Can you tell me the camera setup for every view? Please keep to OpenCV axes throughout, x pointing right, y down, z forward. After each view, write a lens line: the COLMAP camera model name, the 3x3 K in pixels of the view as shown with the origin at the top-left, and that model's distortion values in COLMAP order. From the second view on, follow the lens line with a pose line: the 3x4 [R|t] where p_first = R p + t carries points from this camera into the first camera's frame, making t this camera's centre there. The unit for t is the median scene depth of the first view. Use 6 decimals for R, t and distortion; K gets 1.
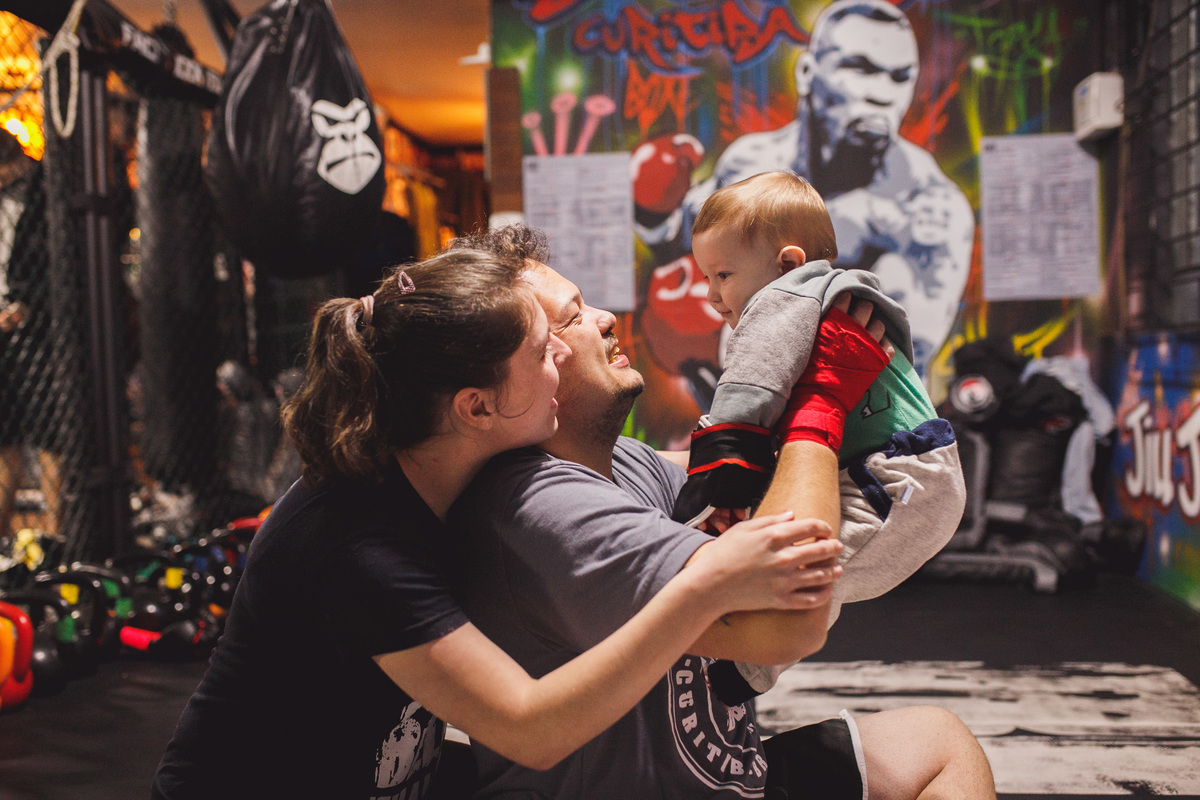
lens RADIAL K [[1193.9, 0, 630.9], [0, 1193.9, 409.6], [0, 0, 1]] dist [-0.014923, 0.000000]
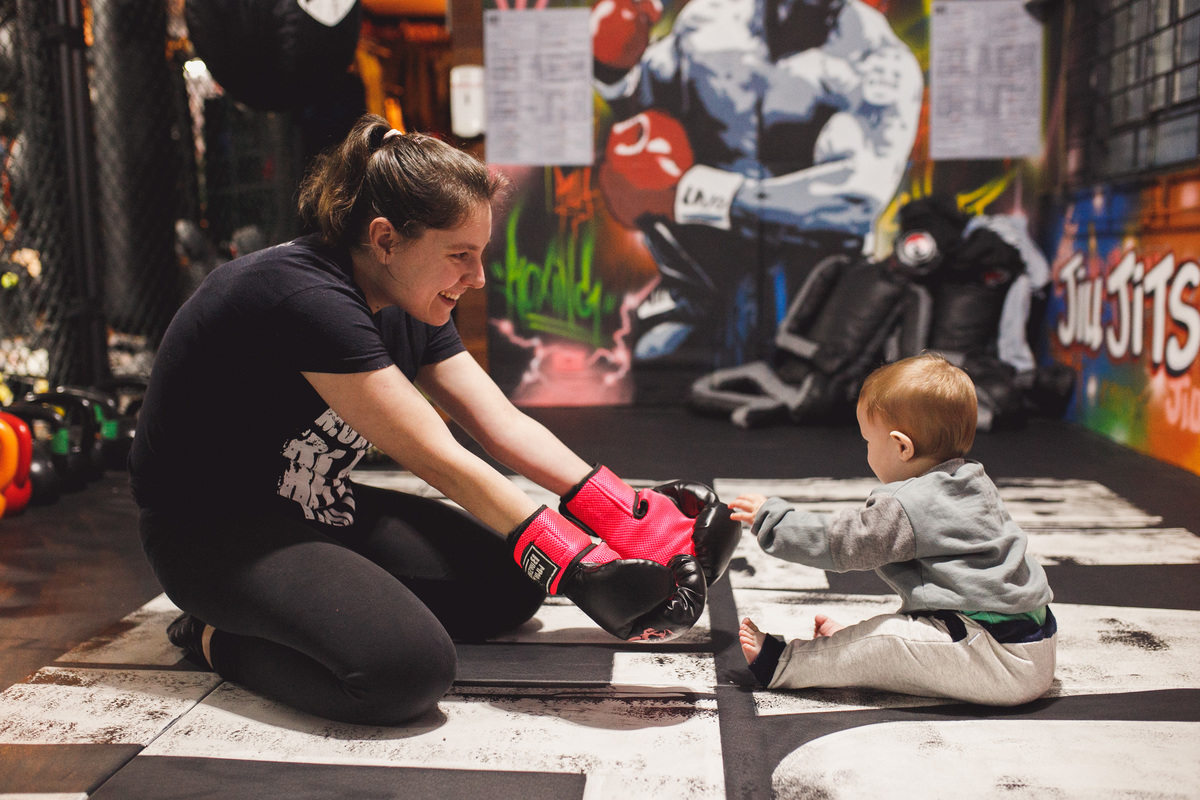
lens RADIAL K [[1193.9, 0, 620.9], [0, 1193.9, 407.6], [0, 0, 1]] dist [-0.014923, 0.000000]
pose [[0.998776, 0.006650, 0.049004, -0.022961], [-0.010681, 0.996536, 0.082477, 0.041282], [-0.048285, -0.082899, 0.995387, -0.040105]]
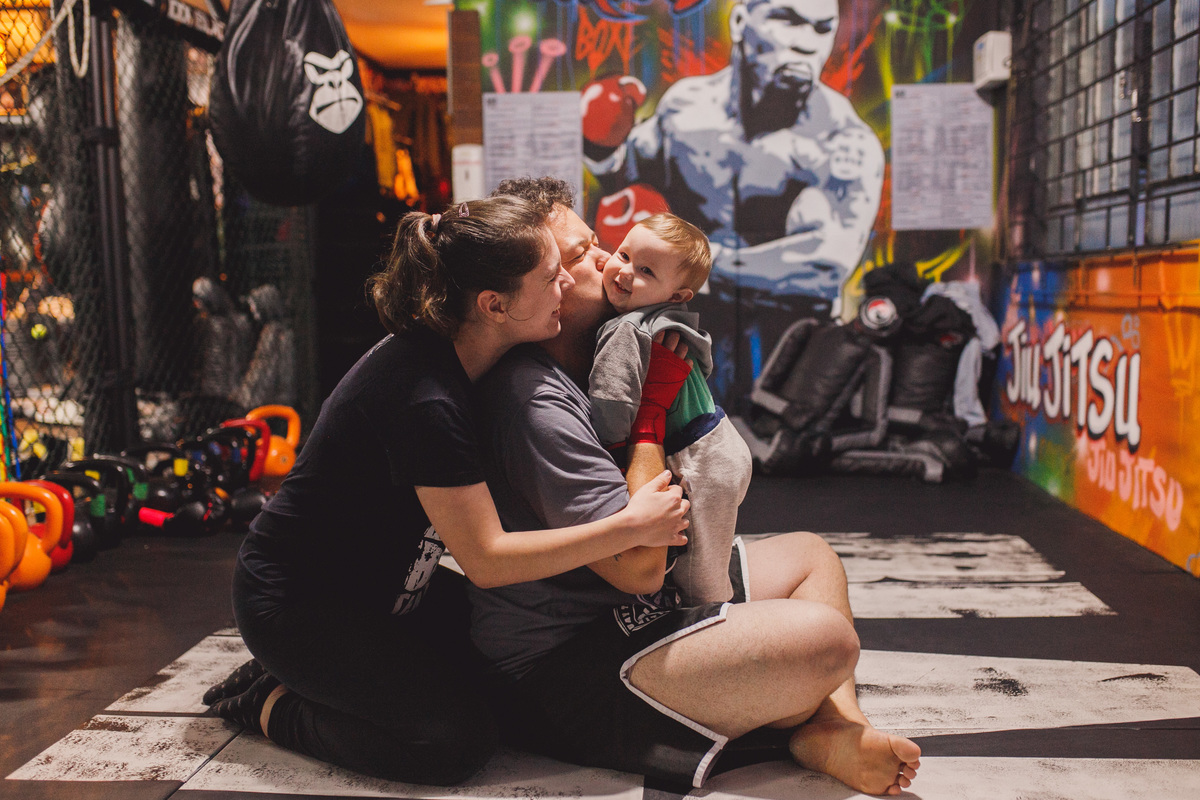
lens RADIAL K [[1193.9, 0, 647.9], [0, 1193.9, 403.8], [0, 0, 1]] dist [-0.014923, 0.000000]
pose [[0.998314, 0.003973, 0.057901, -0.000854], [-0.007608, 0.998004, 0.062691, 0.003835], [-0.057537, -0.063026, 0.996352, -0.129026]]
